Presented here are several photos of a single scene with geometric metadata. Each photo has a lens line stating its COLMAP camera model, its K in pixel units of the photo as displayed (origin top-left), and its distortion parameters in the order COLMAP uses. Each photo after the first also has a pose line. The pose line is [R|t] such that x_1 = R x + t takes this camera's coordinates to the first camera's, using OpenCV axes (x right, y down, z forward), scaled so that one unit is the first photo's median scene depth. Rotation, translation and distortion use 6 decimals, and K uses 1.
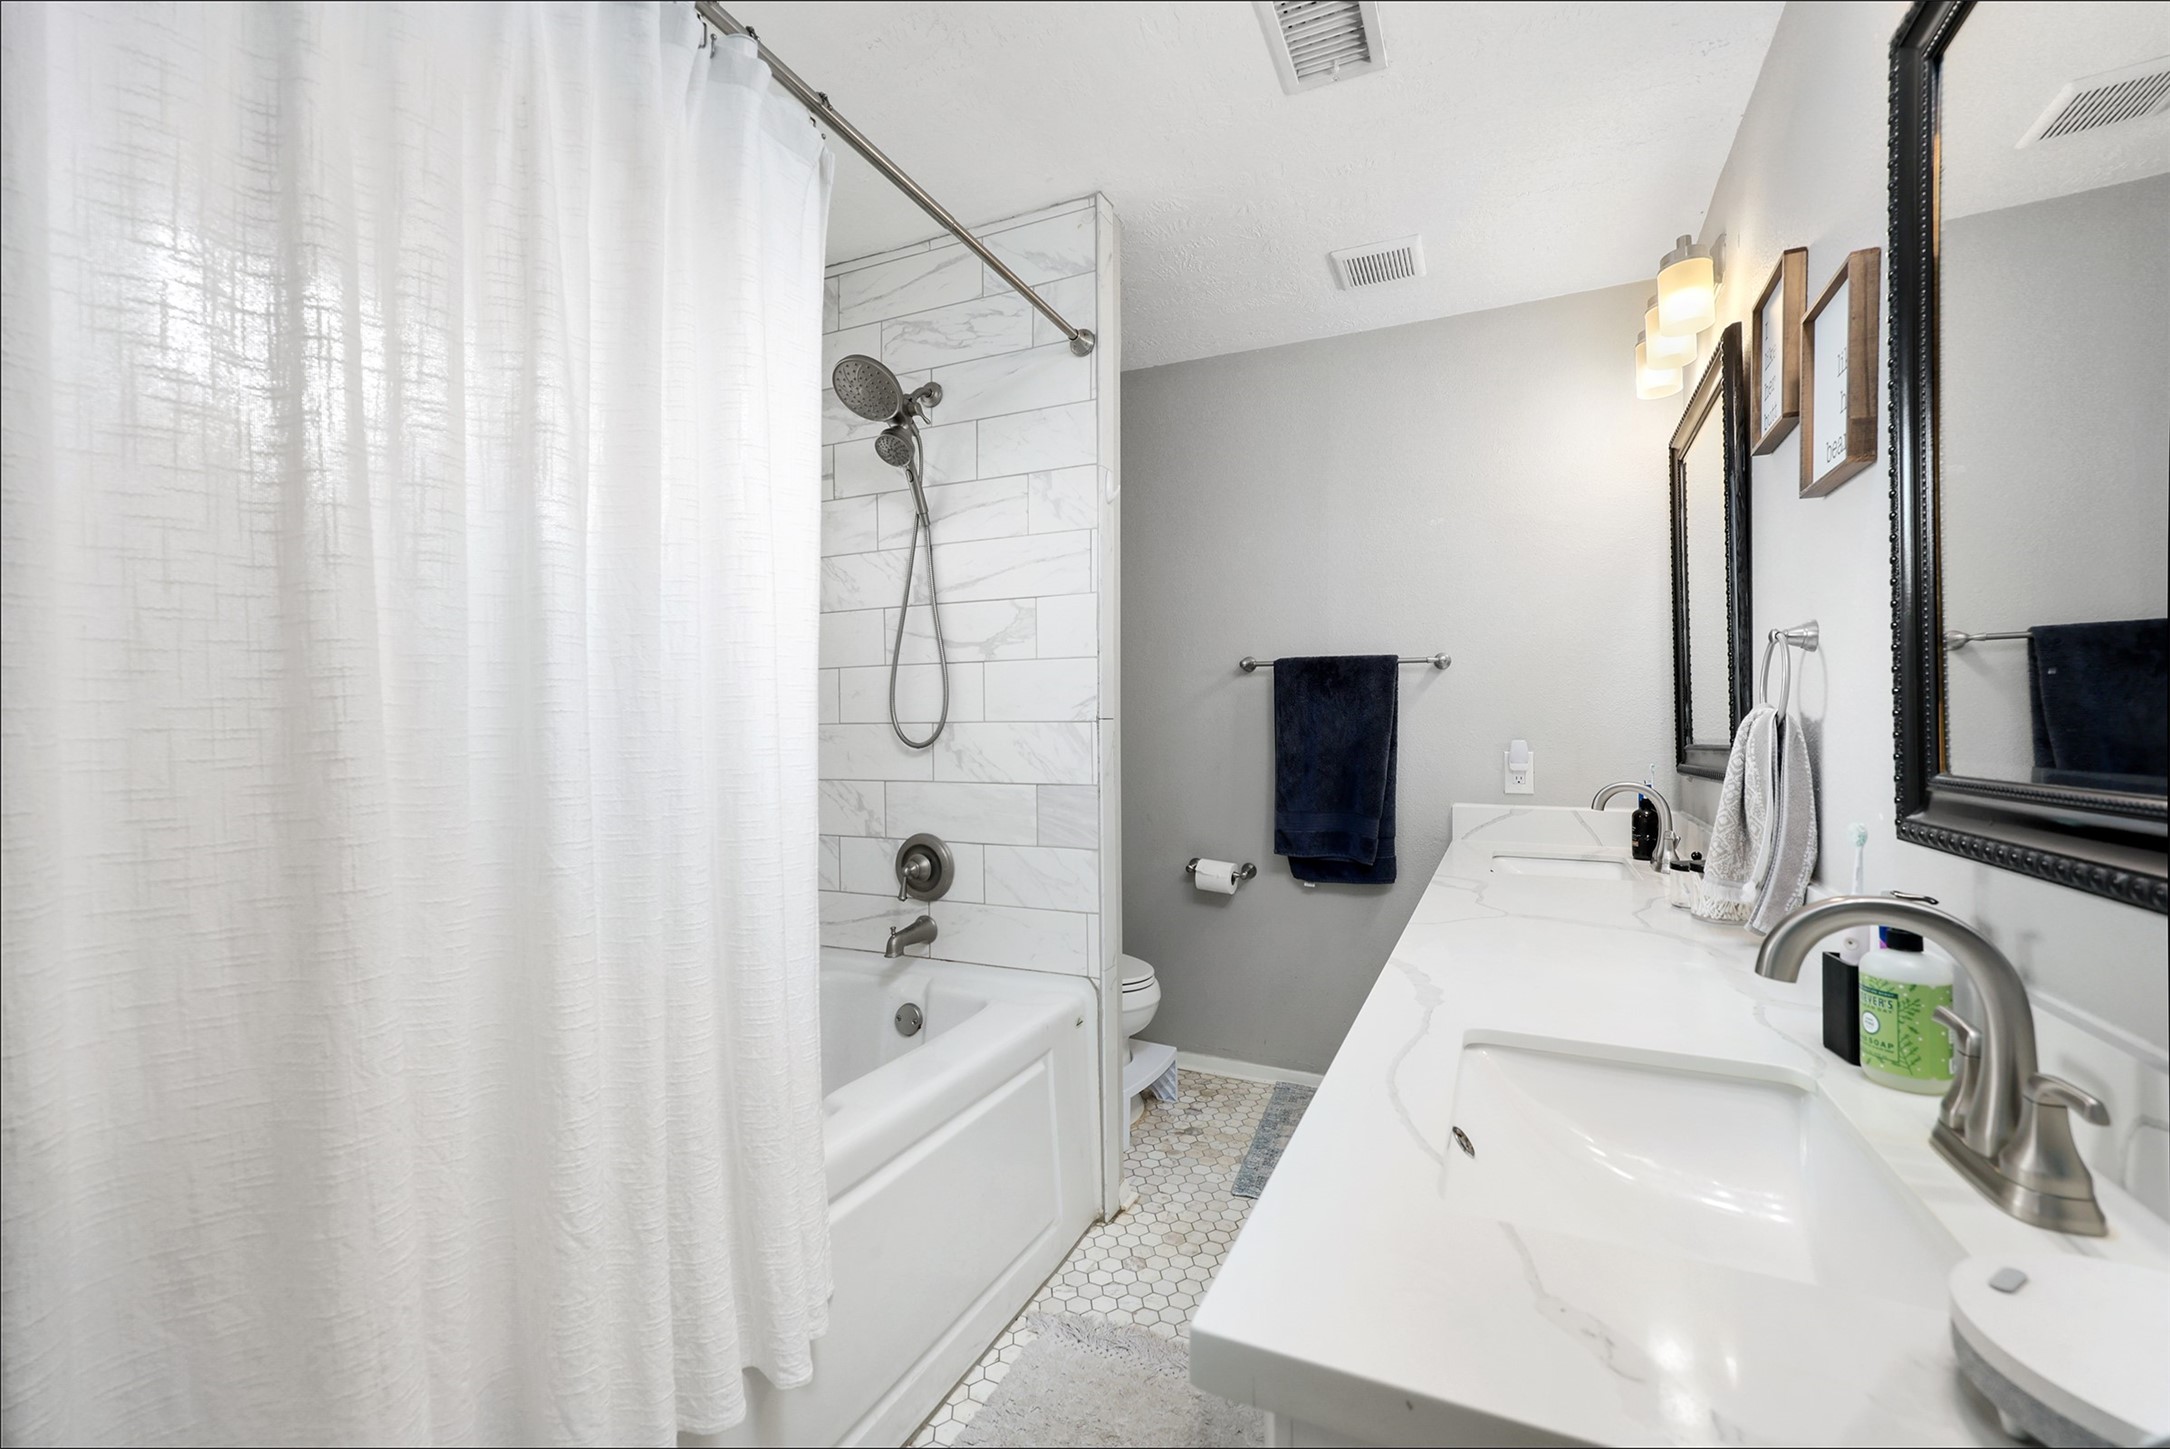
lens RADIAL K [[907.0, 0, 1081.1], [0, 907.0, 732.7], [0, 0, 1]] dist [0.001851, 0.000933]
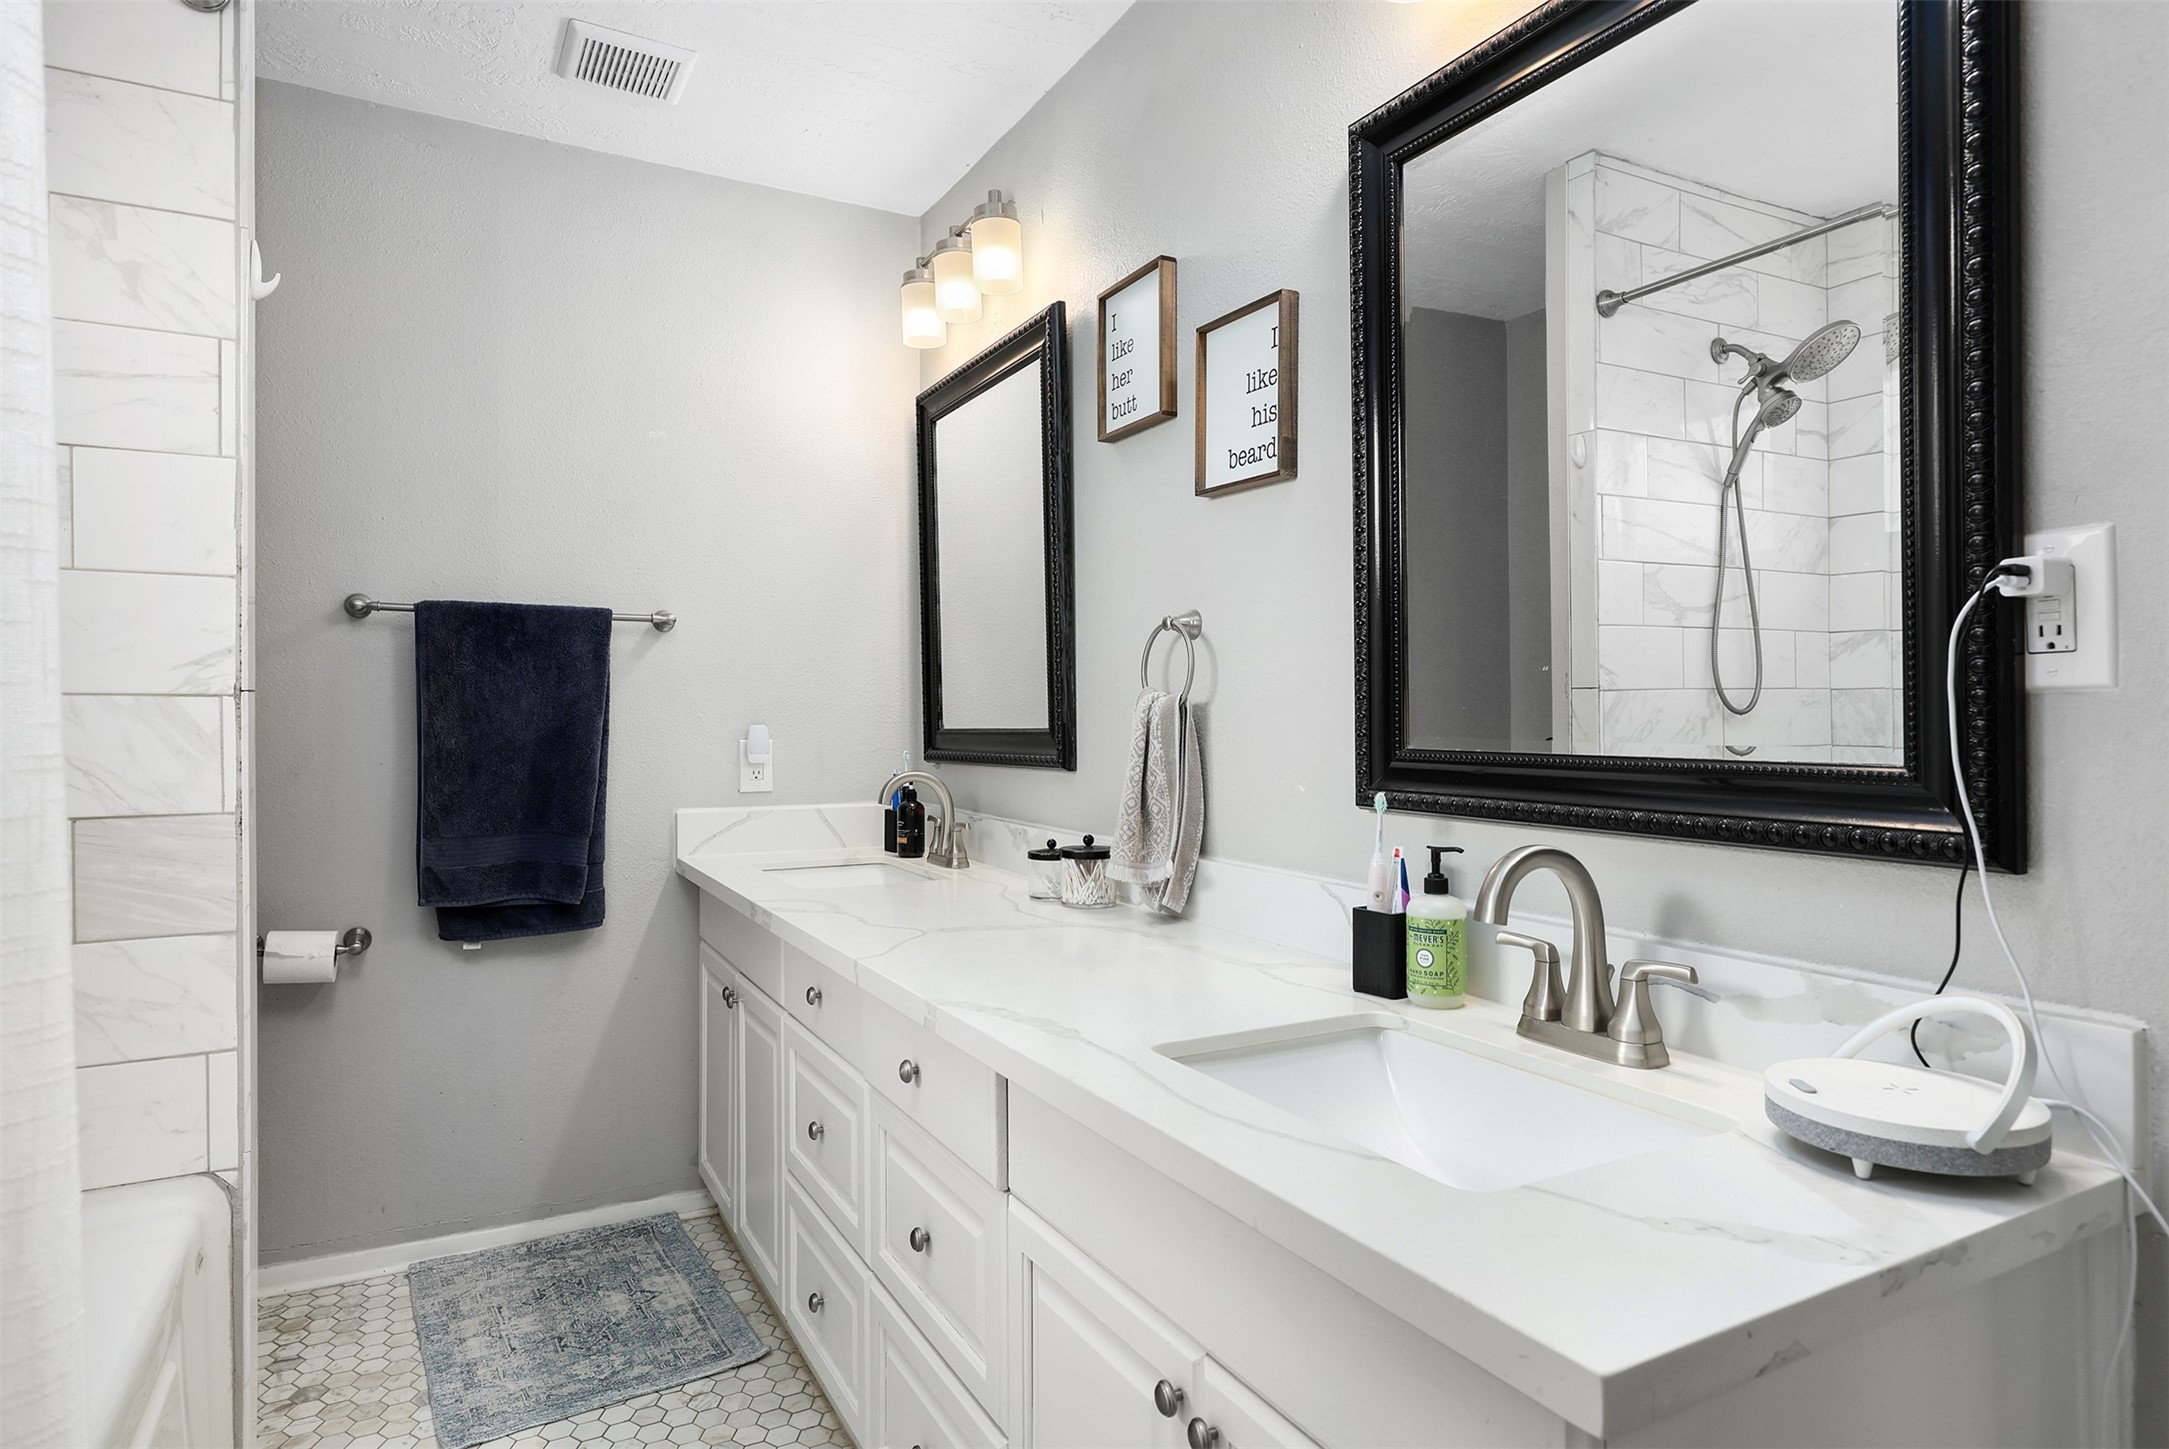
lens RADIAL K [[1214.1, 0, 1080.8], [0, 1214.1, 713.7], [0, 0, 1]] dist [-0.000978, 0.000019]
pose [[0.593021, 0.000498, 0.805187, -0.208830], [0.001183, 0.999998, -0.001490, -0.000049], [-0.805186, 0.001836, 0.593019, 0.126581]]
